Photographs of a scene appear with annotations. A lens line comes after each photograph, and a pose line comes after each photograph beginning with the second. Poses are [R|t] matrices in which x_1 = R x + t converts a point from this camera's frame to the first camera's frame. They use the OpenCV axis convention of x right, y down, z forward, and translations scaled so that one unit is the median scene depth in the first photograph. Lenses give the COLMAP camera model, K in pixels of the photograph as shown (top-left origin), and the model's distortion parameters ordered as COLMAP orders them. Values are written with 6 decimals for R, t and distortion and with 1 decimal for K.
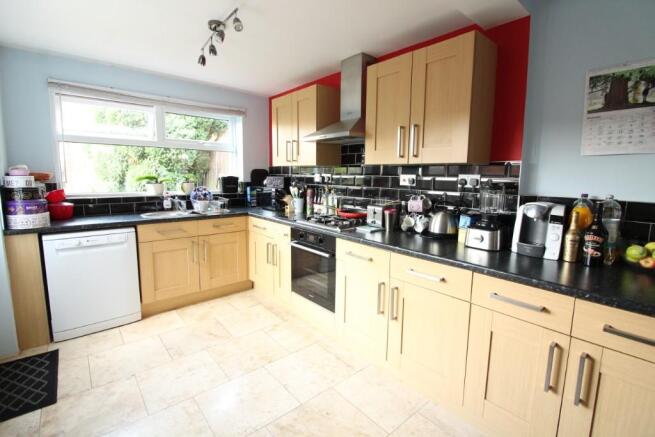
lens RADIAL K [[305.9, 0, 334.5], [0, 305.9, 215.1], [0, 0, 1]] dist [0.000194, -0.011847]
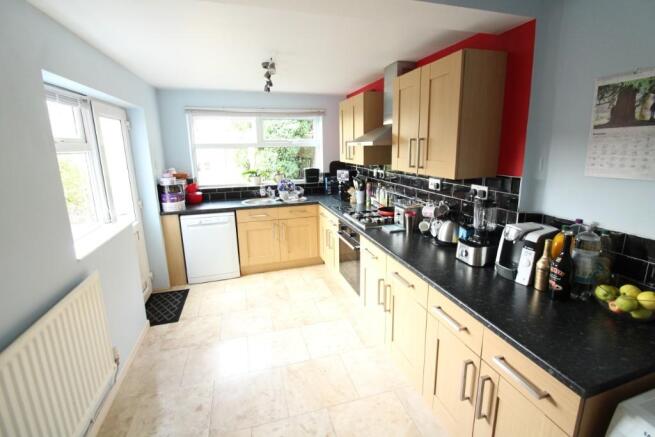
lens RADIAL K [[305.9, 0, 334.5], [0, 305.9, 215.1], [0, 0, 1]] dist [0.000194, -0.011847]
pose [[0.910306, 0.065201, -0.408769, 0.375287], [-0.025852, 0.994544, 0.101066, -0.110633], [0.413129, -0.081433, 0.907024, -0.089148]]
